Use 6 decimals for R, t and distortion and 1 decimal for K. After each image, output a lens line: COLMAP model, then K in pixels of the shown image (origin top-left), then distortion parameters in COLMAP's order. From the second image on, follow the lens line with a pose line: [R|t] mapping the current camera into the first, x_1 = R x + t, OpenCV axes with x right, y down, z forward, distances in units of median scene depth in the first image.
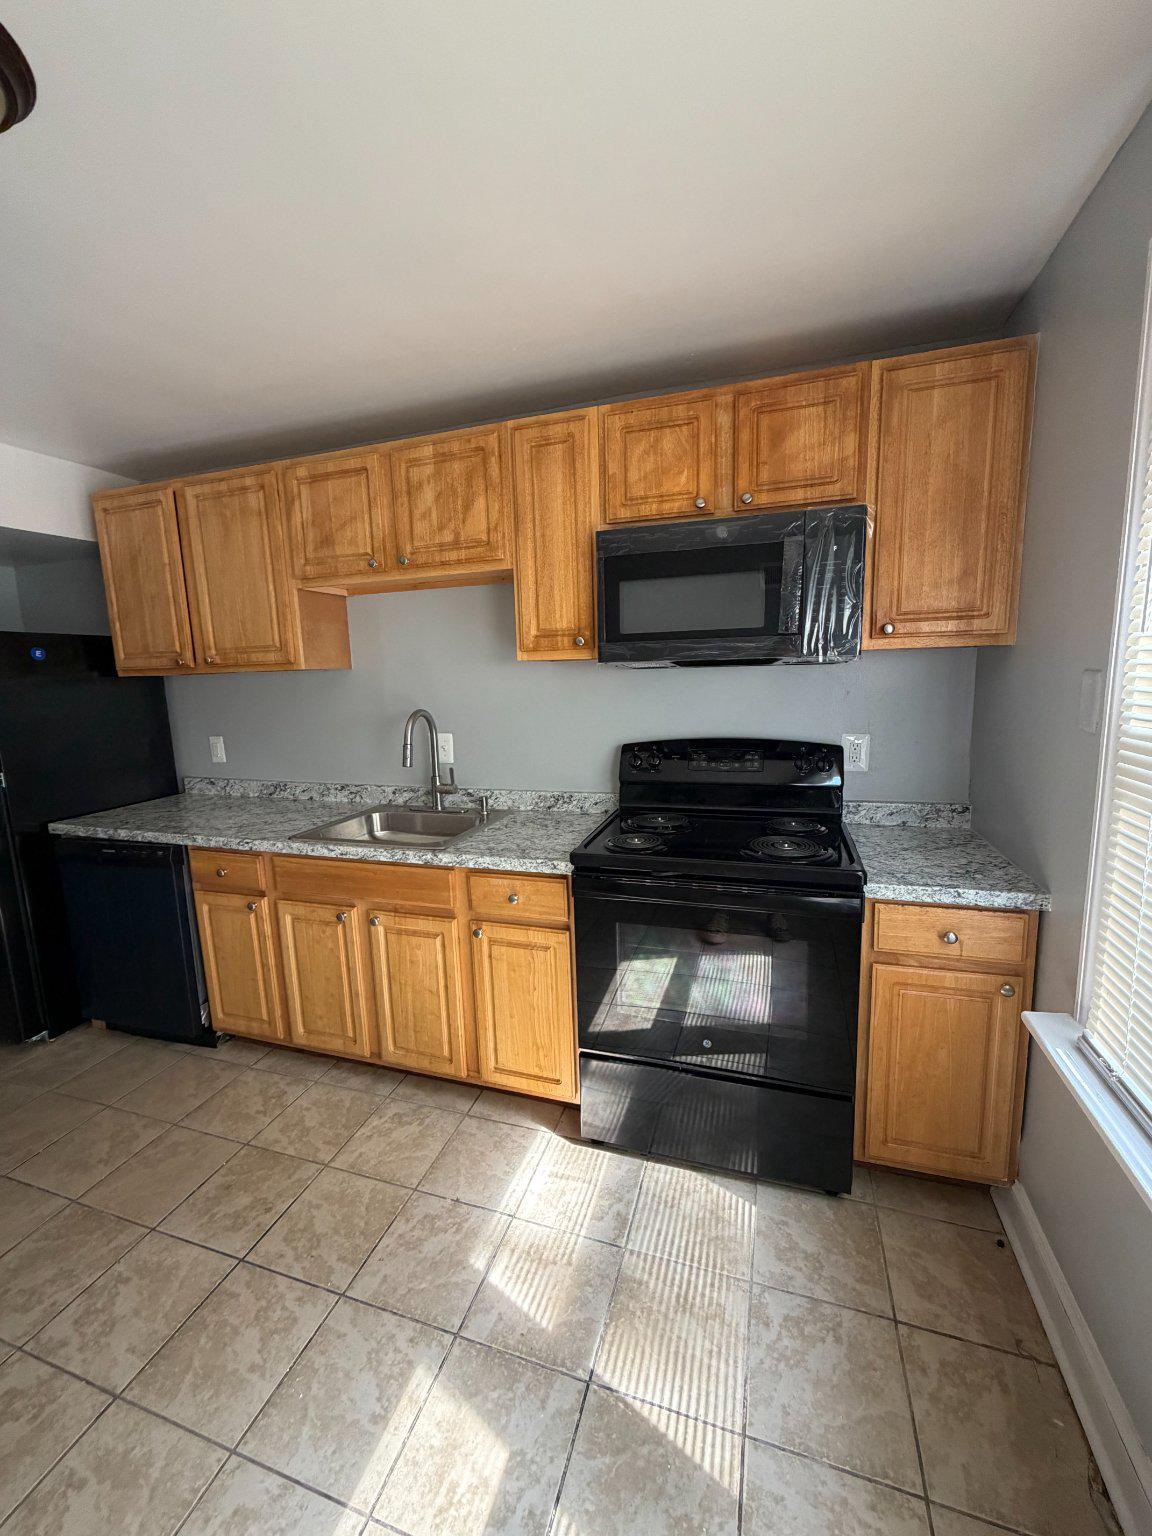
lens RADIAL K [[628.3, 0, 576.0], [0, 628.3, 768.0], [0, 0, 1]] dist [0.000073, 0.000127]
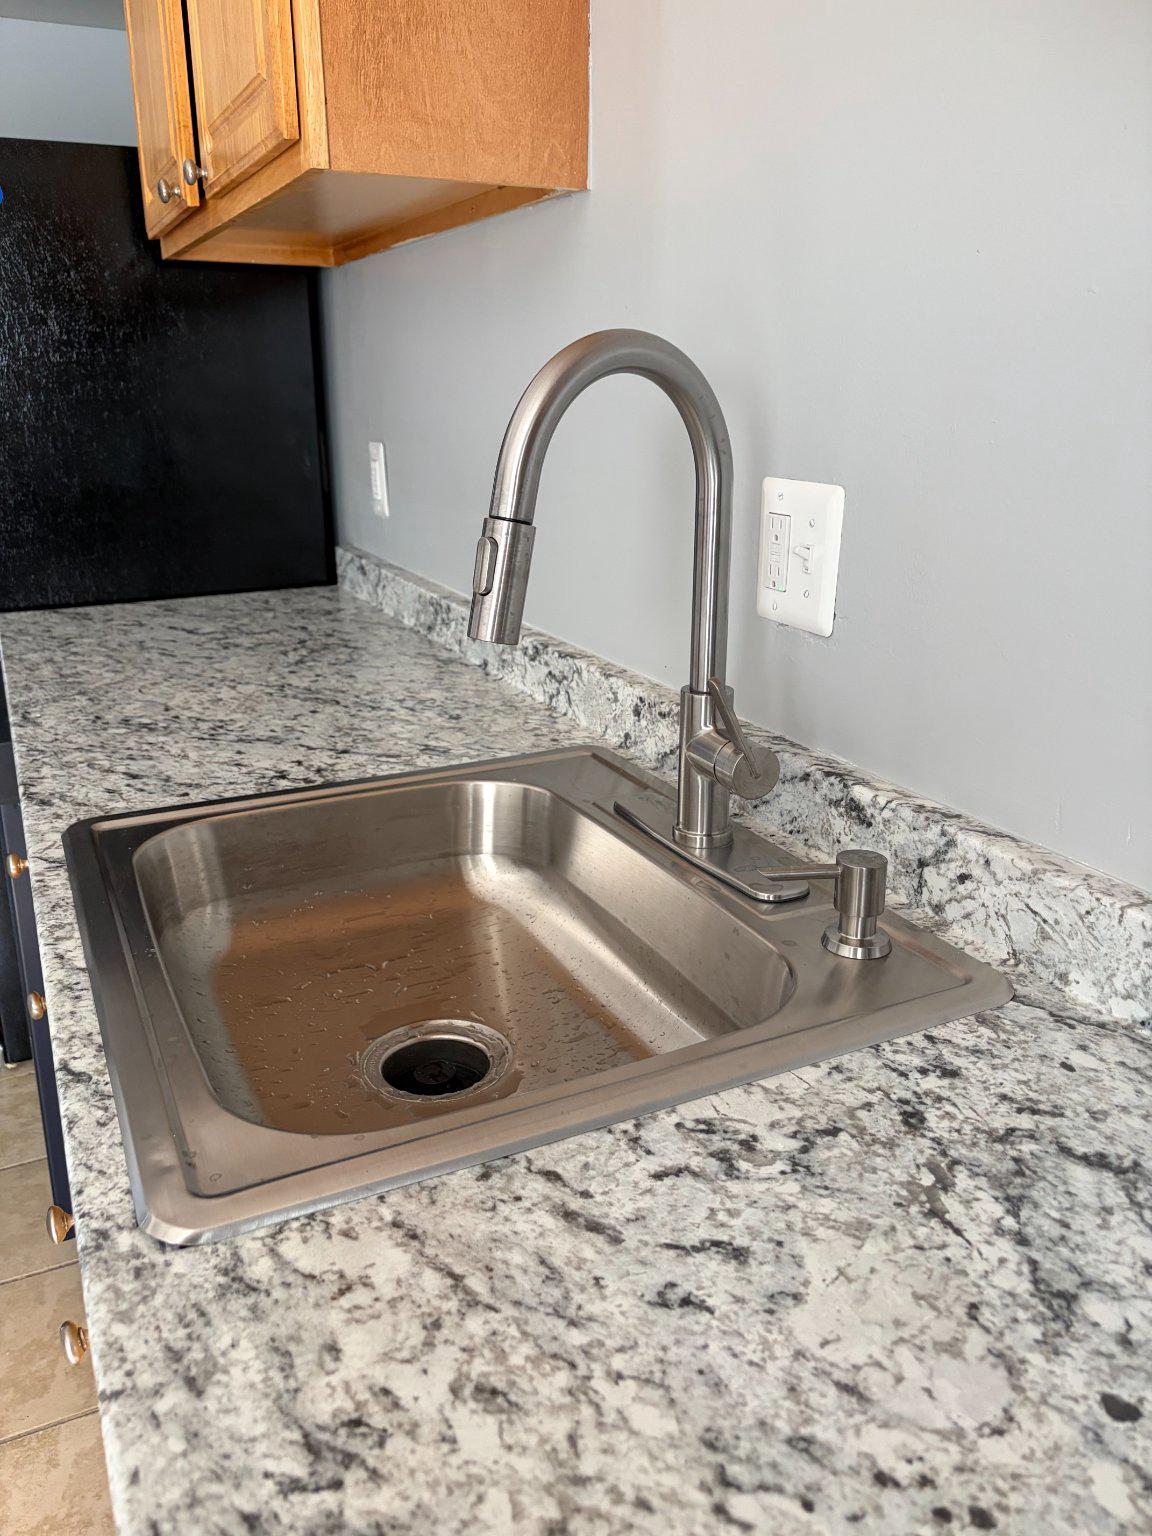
lens RADIAL K [[1189.0, 0, 576.0], [0, 1189.0, 768.0], [0, 0, 1]] dist [0.000160, -0.000151]
pose [[0.701320, 0.241330, -0.670754, 0.010677], [-0.126956, 0.968193, 0.215604, -0.037617], [0.701451, -0.066051, 0.709651, 0.682411]]
